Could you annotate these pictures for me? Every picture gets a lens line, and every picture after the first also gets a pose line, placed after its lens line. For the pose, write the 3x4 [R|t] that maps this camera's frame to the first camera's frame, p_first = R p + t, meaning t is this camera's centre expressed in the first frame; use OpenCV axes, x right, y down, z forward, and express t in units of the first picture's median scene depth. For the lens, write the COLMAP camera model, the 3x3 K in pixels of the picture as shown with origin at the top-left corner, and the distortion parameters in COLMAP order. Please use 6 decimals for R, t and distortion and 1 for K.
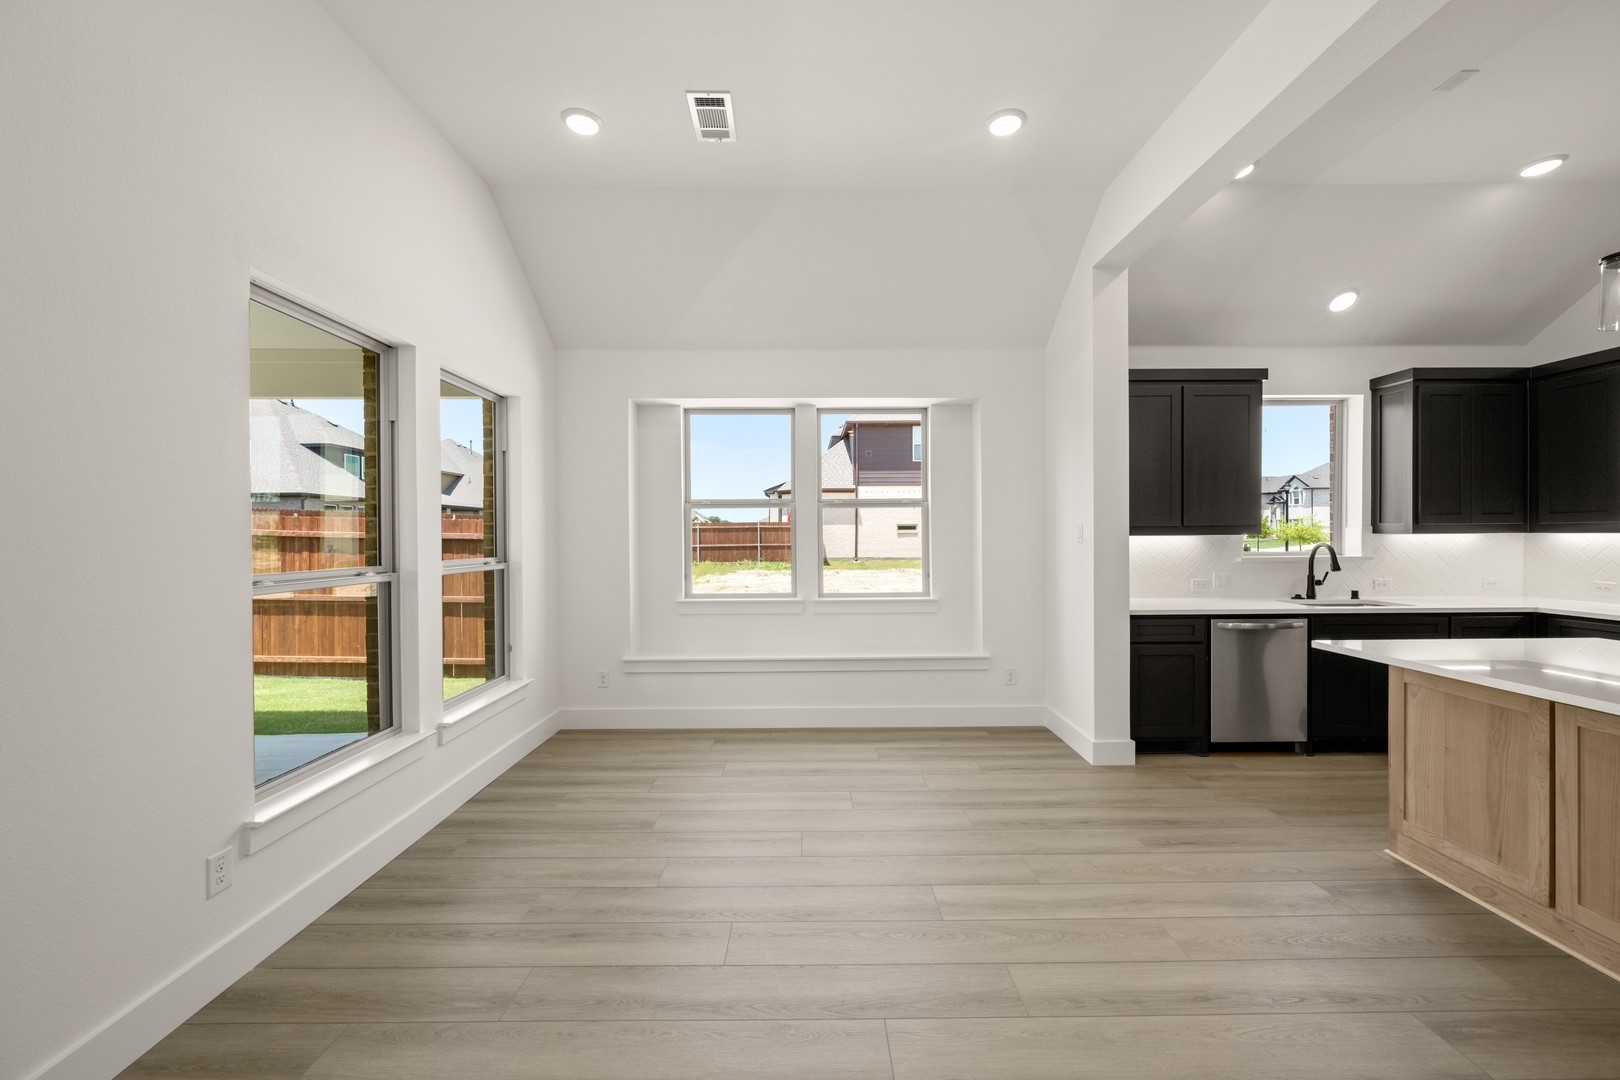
lens RADIAL K [[633.9, 0, 812.3], [0, 633.9, 539.3], [0, 0, 1]] dist [-0.001807, 0.001269]
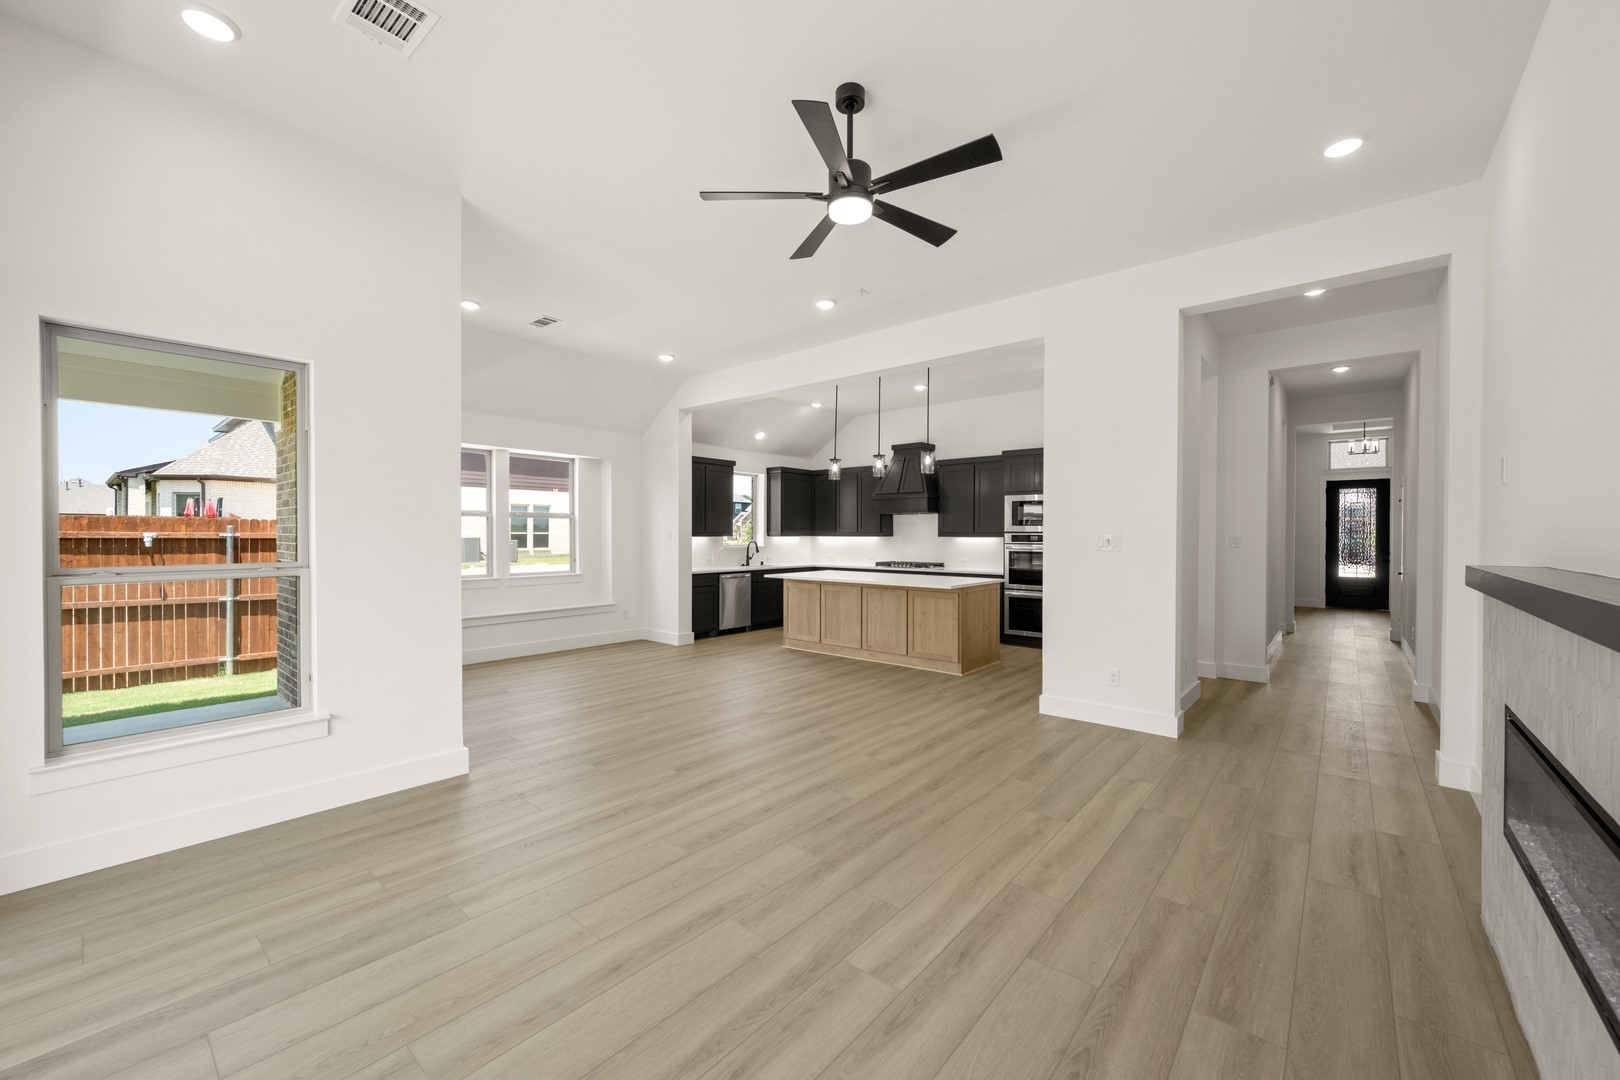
lens RADIAL K [[633.9, 0, 812.9], [0, 633.9, 541.5], [0, 0, 1]] dist [-0.001807, 0.001269]
pose [[0.651903, -0.001357, 0.758301, -0.839606], [-0.001063, 0.999996, 0.002704, 0.004390], [-0.758301, -0.002569, 0.651899, -0.693115]]
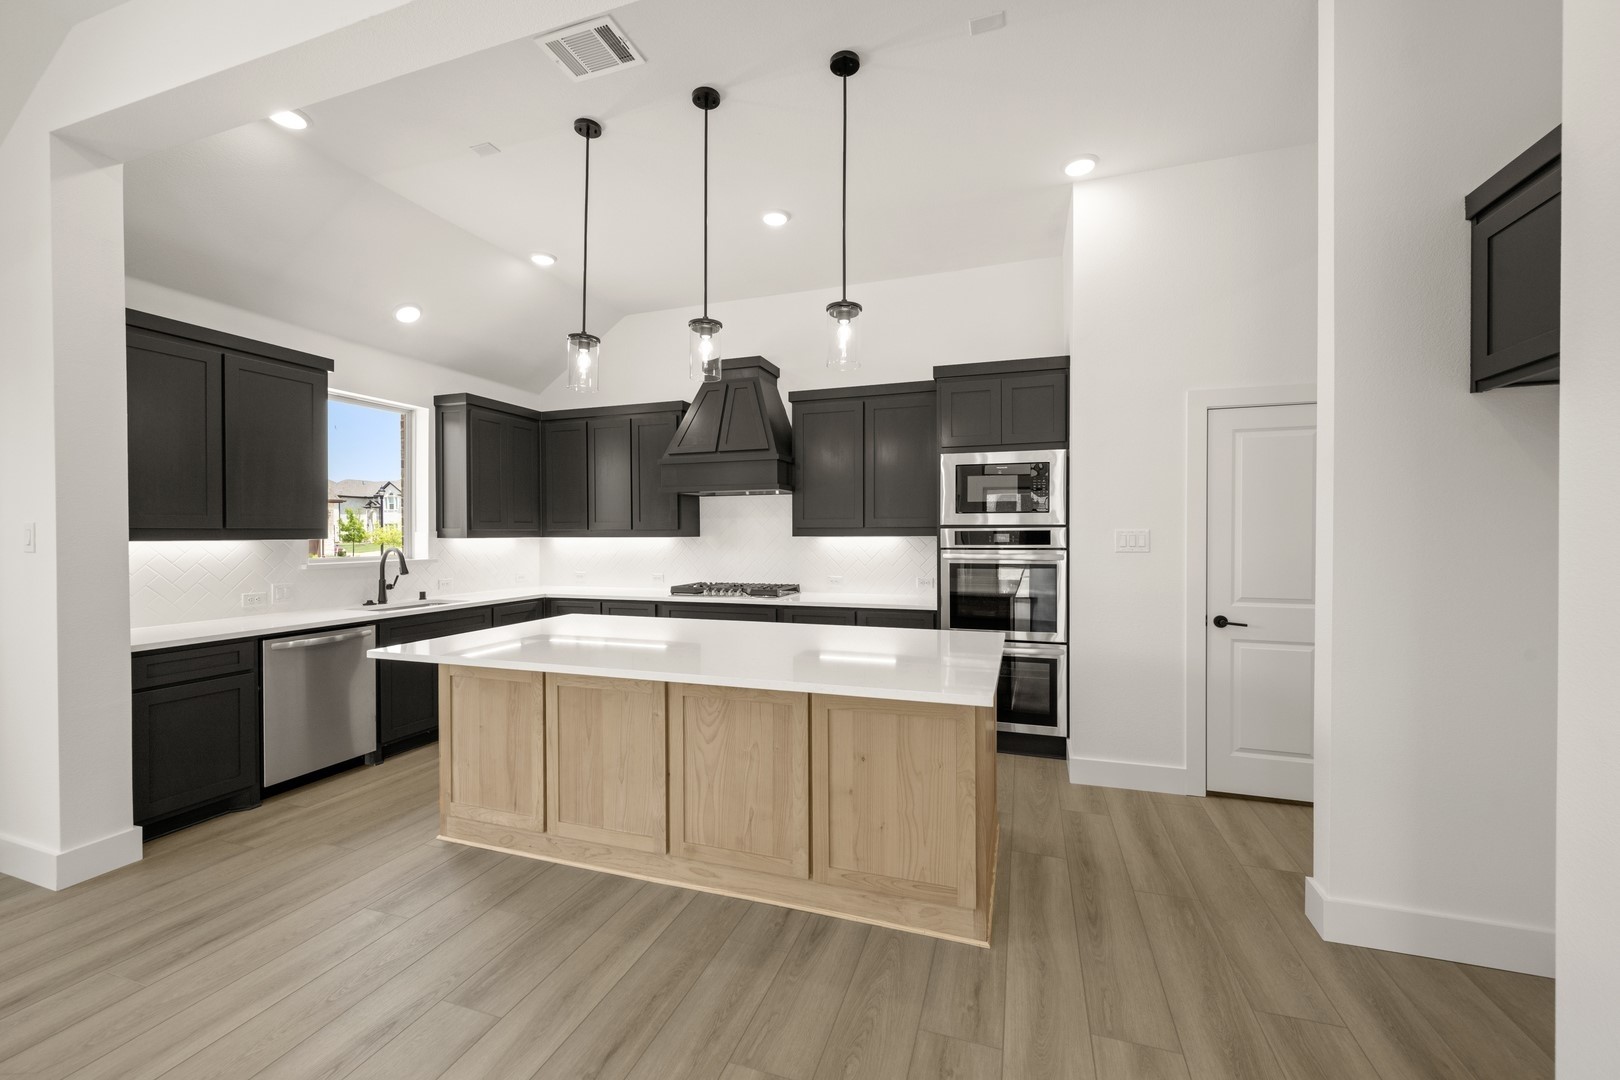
lens RADIAL K [[633.9, 0, 814.0], [0, 633.9, 540.1], [0, 0, 1]] dist [-0.001807, 0.001269]
pose [[0.326753, -0.003940, 0.945102, 0.077808], [0.008842, 0.999960, 0.001112, -0.001082], [-0.945068, 0.007994, 0.326775, 0.037920]]
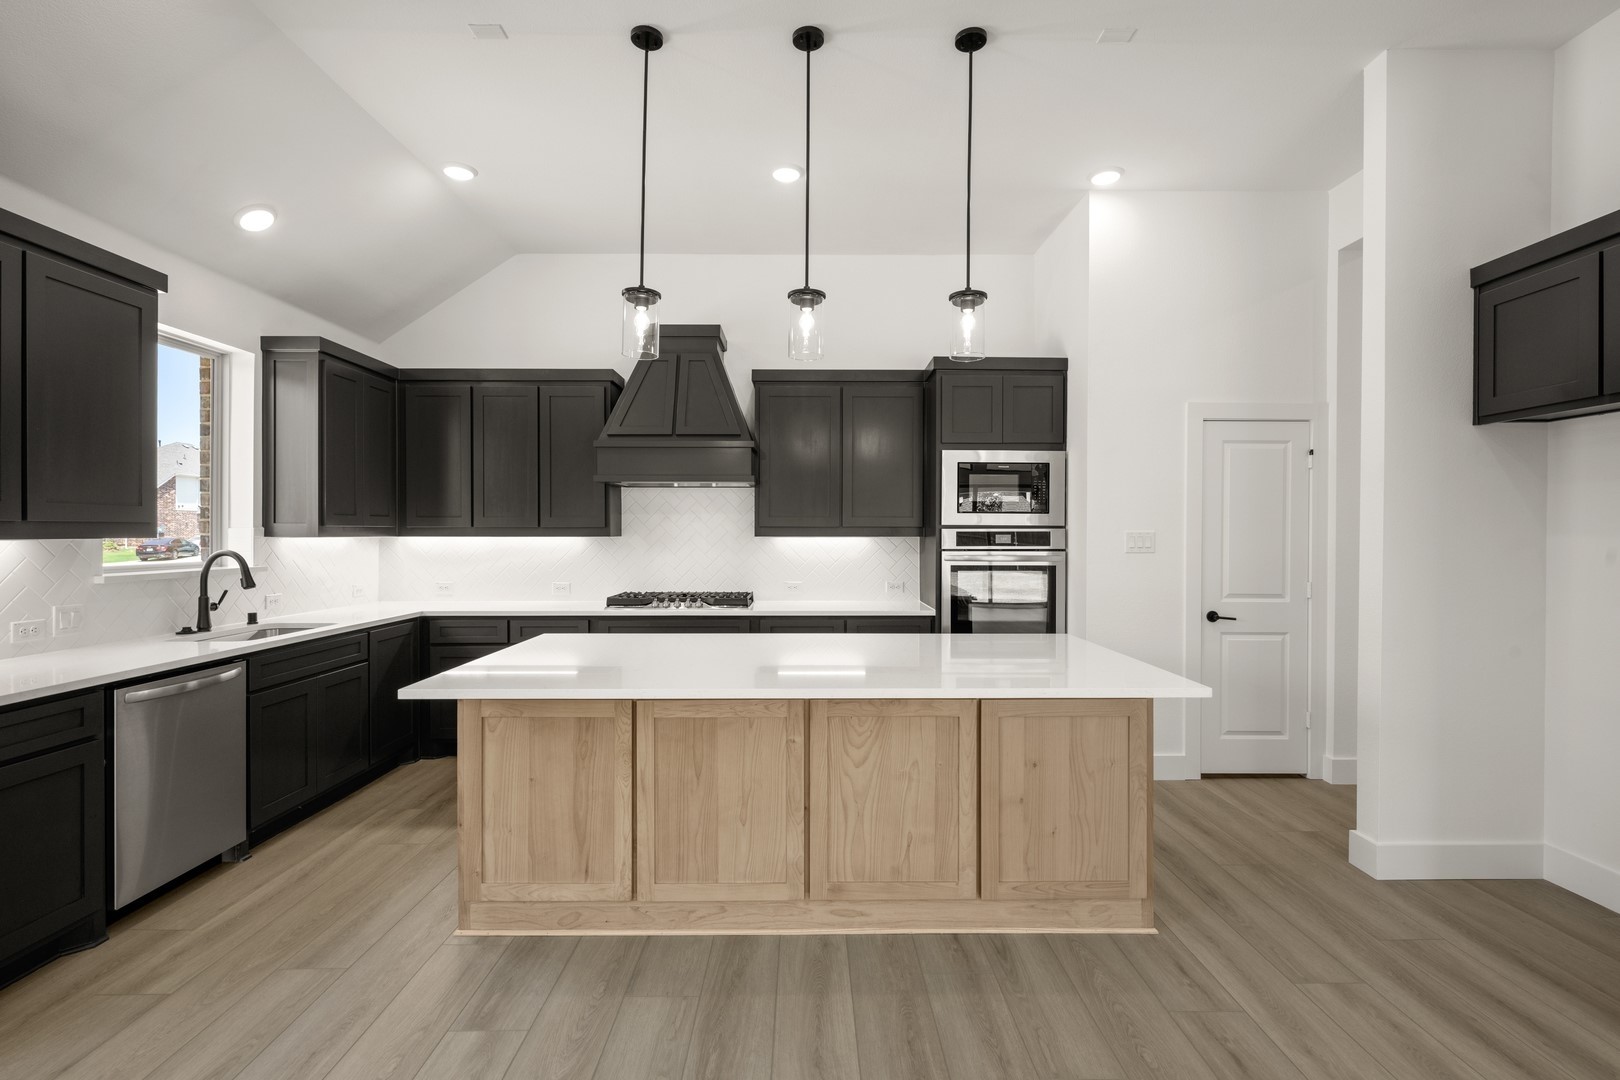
lens RADIAL K [[741.3, 0, 812.6], [0, 741.3, 539.6], [0, 0, 1]] dist [0.002552, -0.000939]
pose [[0.000264, -0.002131, 0.999998, -0.023080], [0.006106, 0.999979, 0.002129, -0.003906], [-0.999981, 0.006105, 0.000277, 0.384396]]
